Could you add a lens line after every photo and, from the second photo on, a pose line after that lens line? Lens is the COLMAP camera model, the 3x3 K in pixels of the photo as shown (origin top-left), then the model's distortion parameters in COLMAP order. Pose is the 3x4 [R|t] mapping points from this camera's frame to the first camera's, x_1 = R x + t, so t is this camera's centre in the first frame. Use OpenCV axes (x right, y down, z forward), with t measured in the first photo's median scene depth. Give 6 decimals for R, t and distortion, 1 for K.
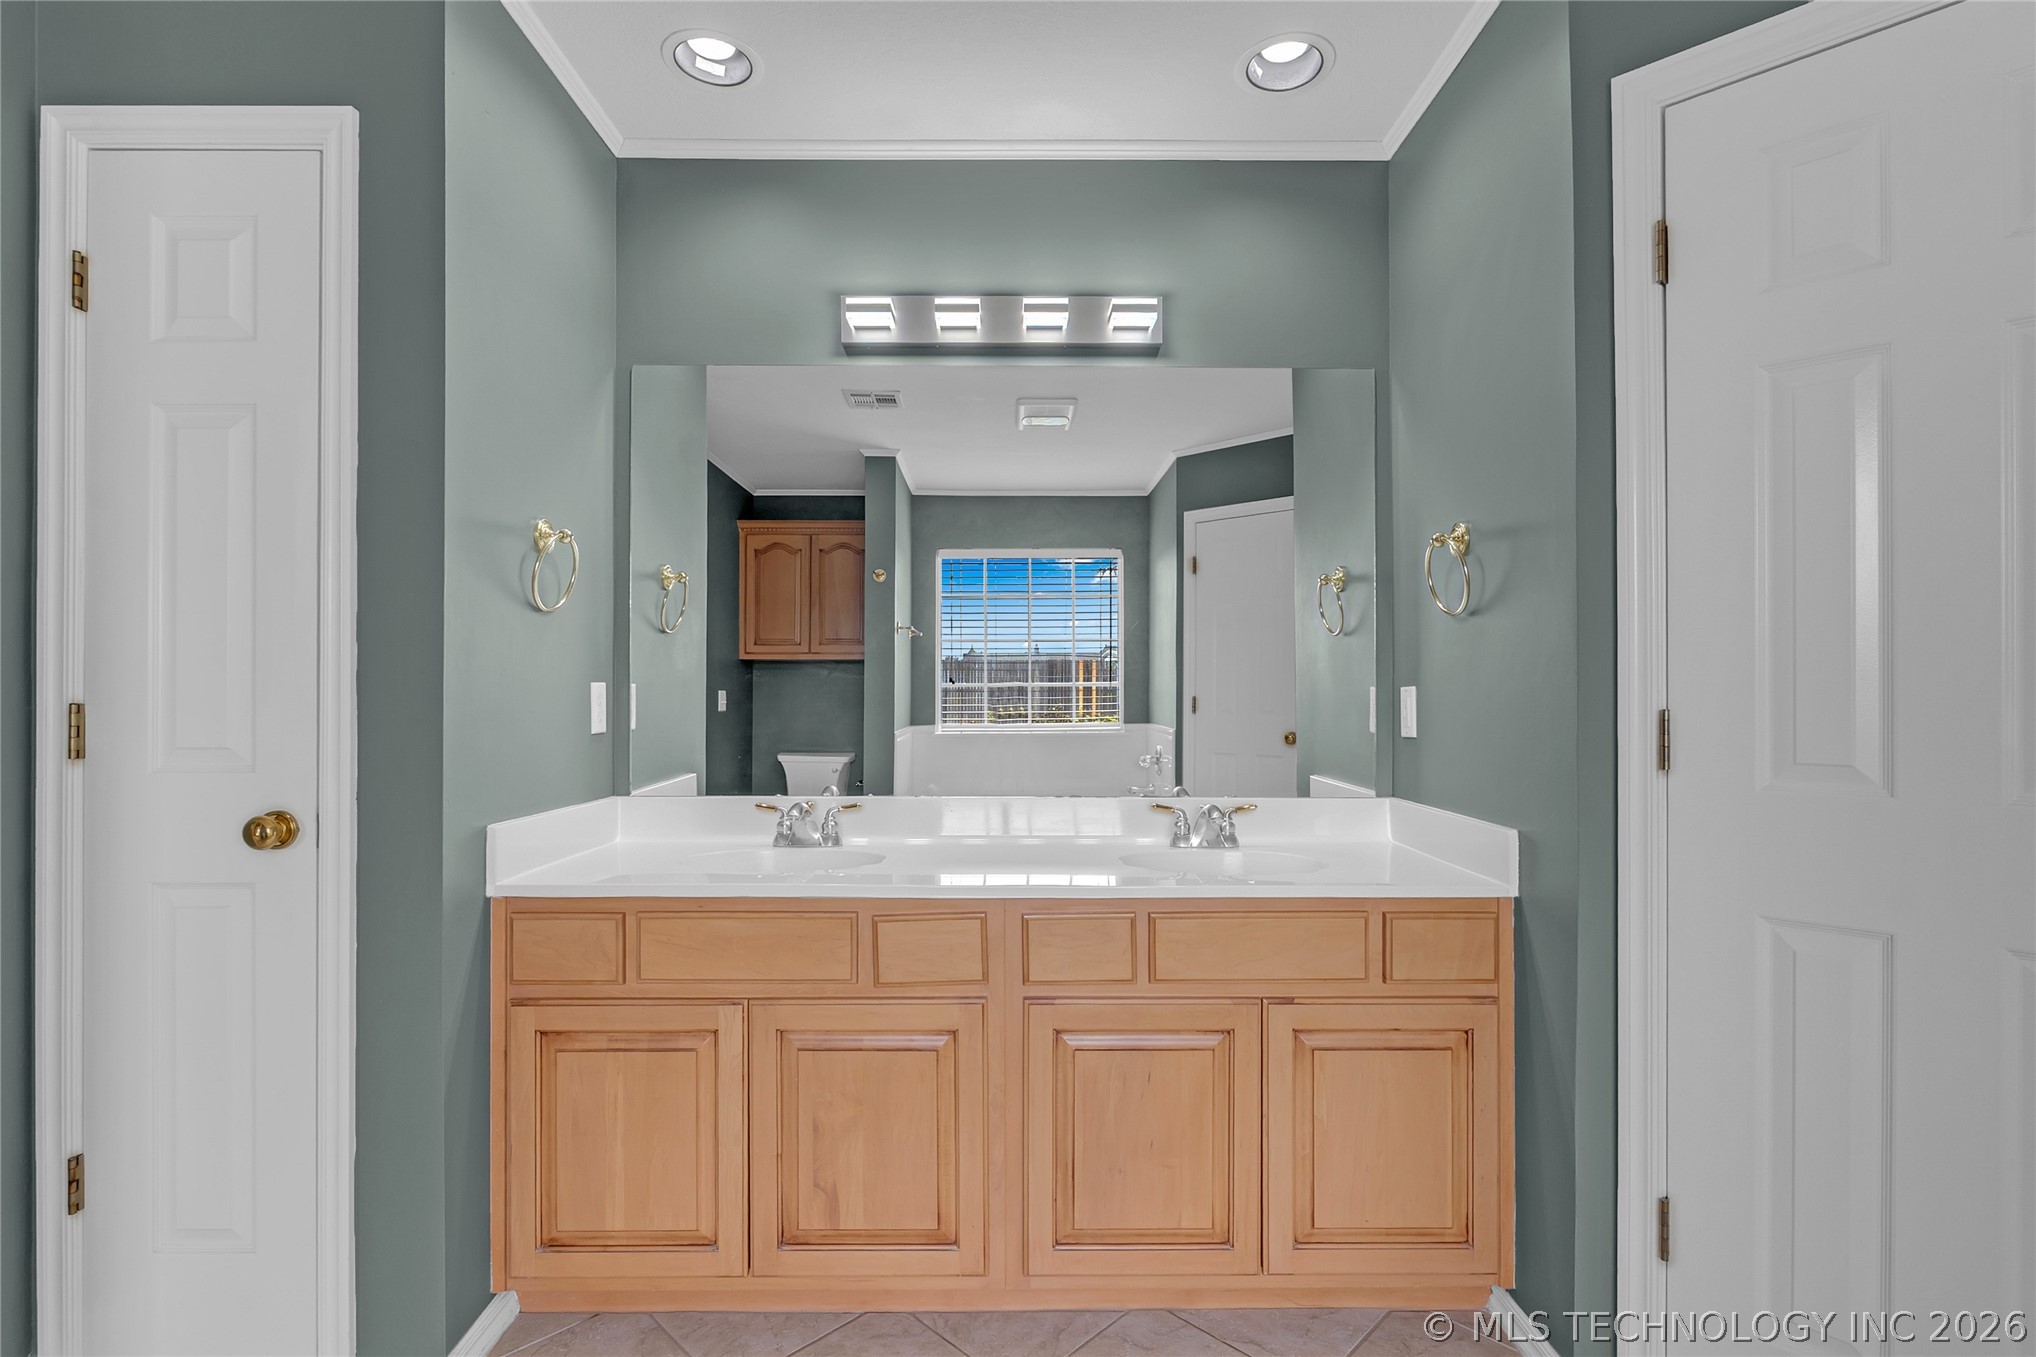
lens RADIAL K [[953.9, 0, 1018.1], [0, 953.9, 681.2], [0, 0, 1]] dist [-0.014850, -0.000361]
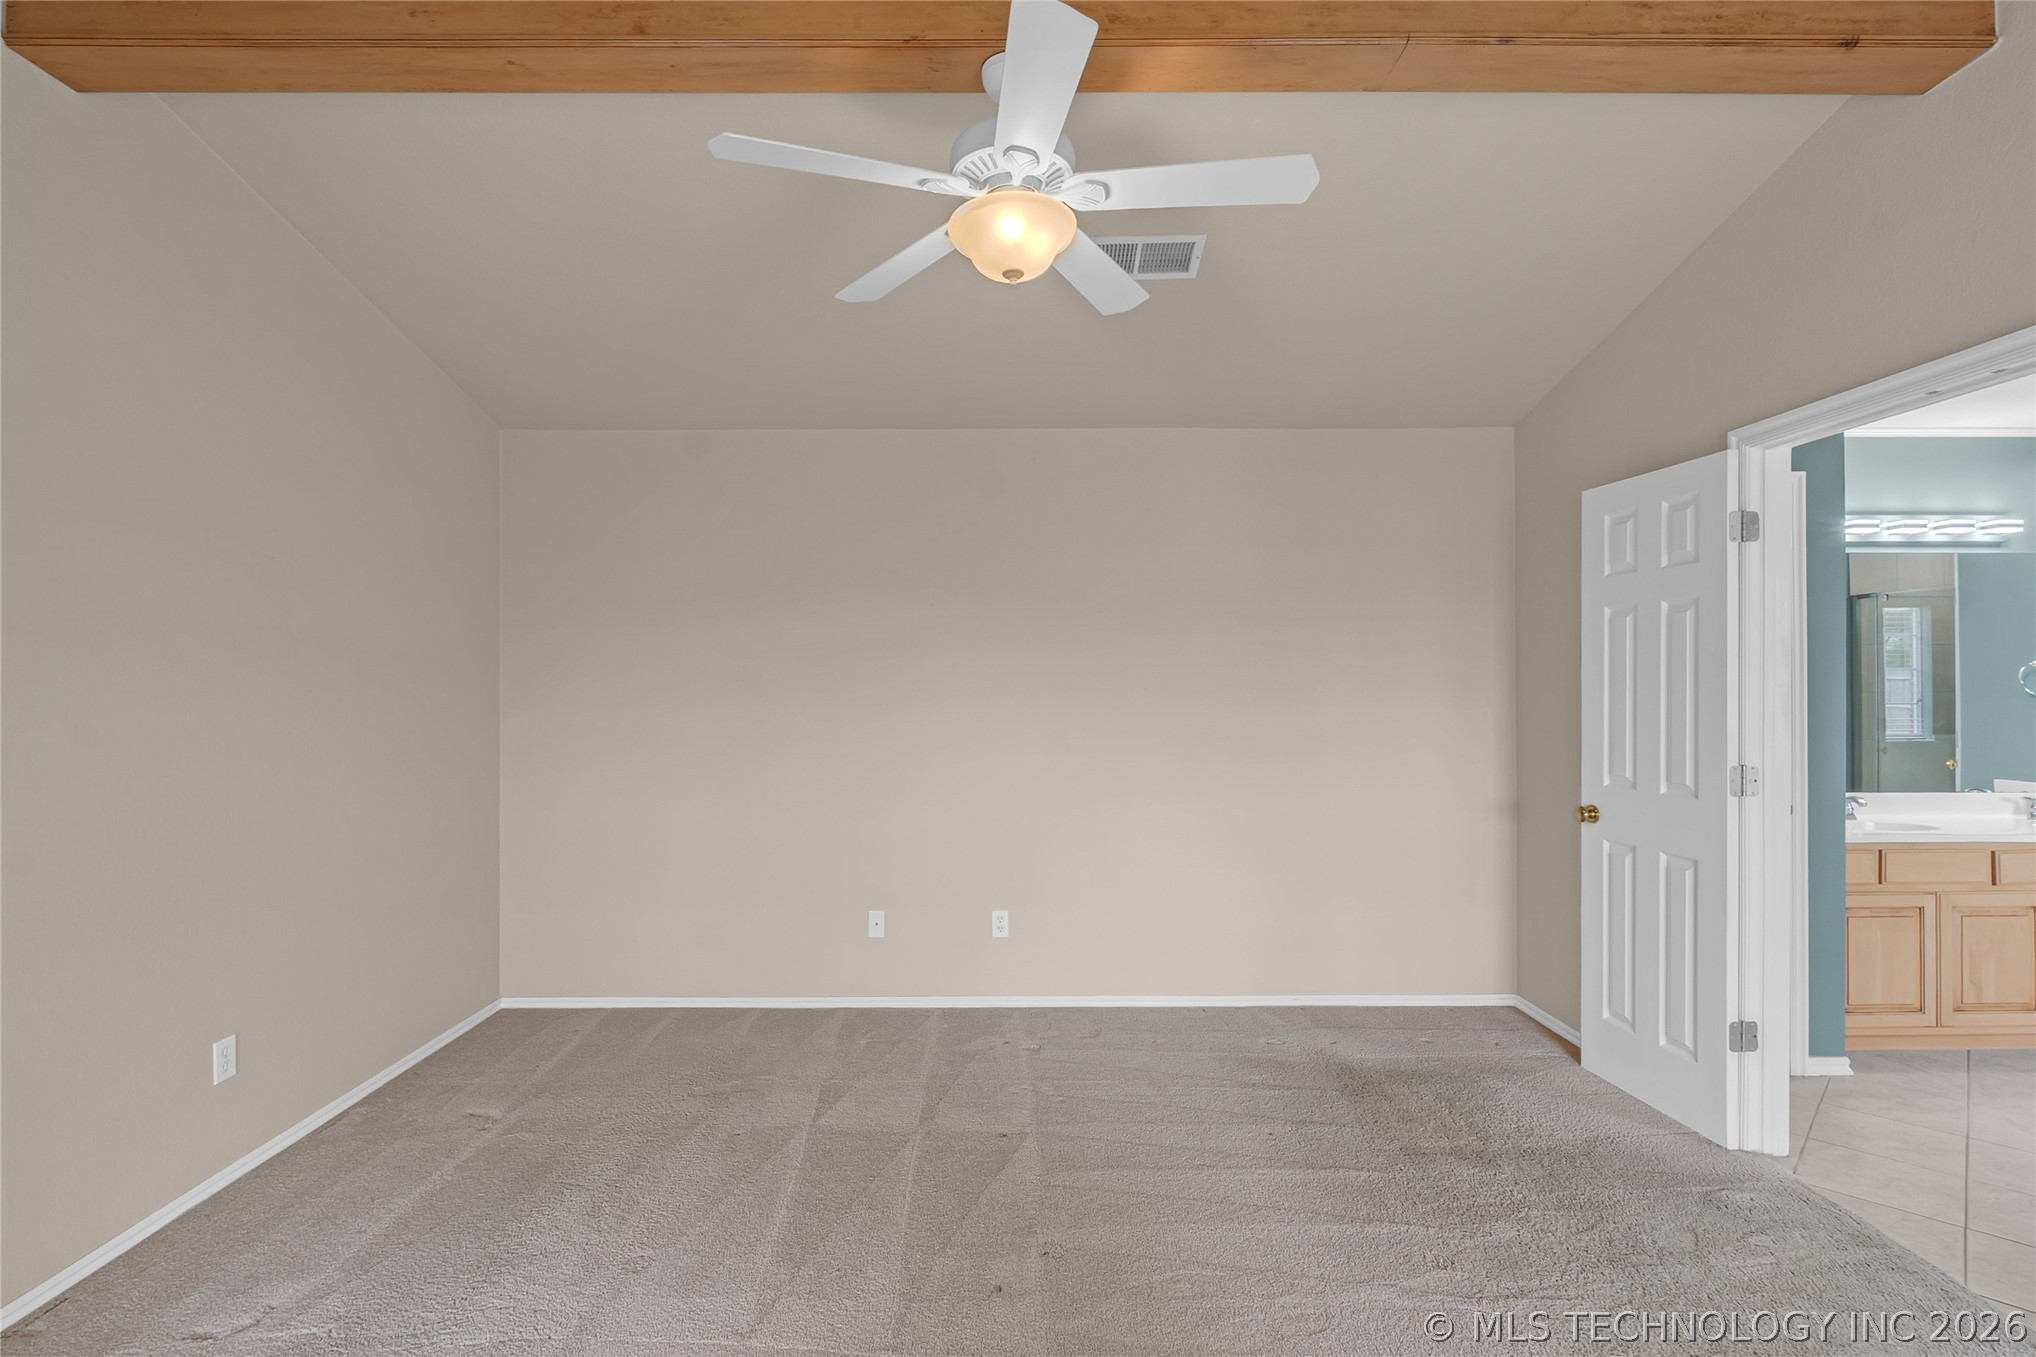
lens RADIAL K [[953.9, 0, 1009.4], [0, 953.9, 681.7], [0, 0, 1]] dist [-0.014850, -0.000361]
pose [[0.999906, 0.004276, -0.013030, -2.279464], [-0.004145, 0.999941, 0.010058, -0.132695], [0.013072, -0.010003, 0.999865, -1.057996]]
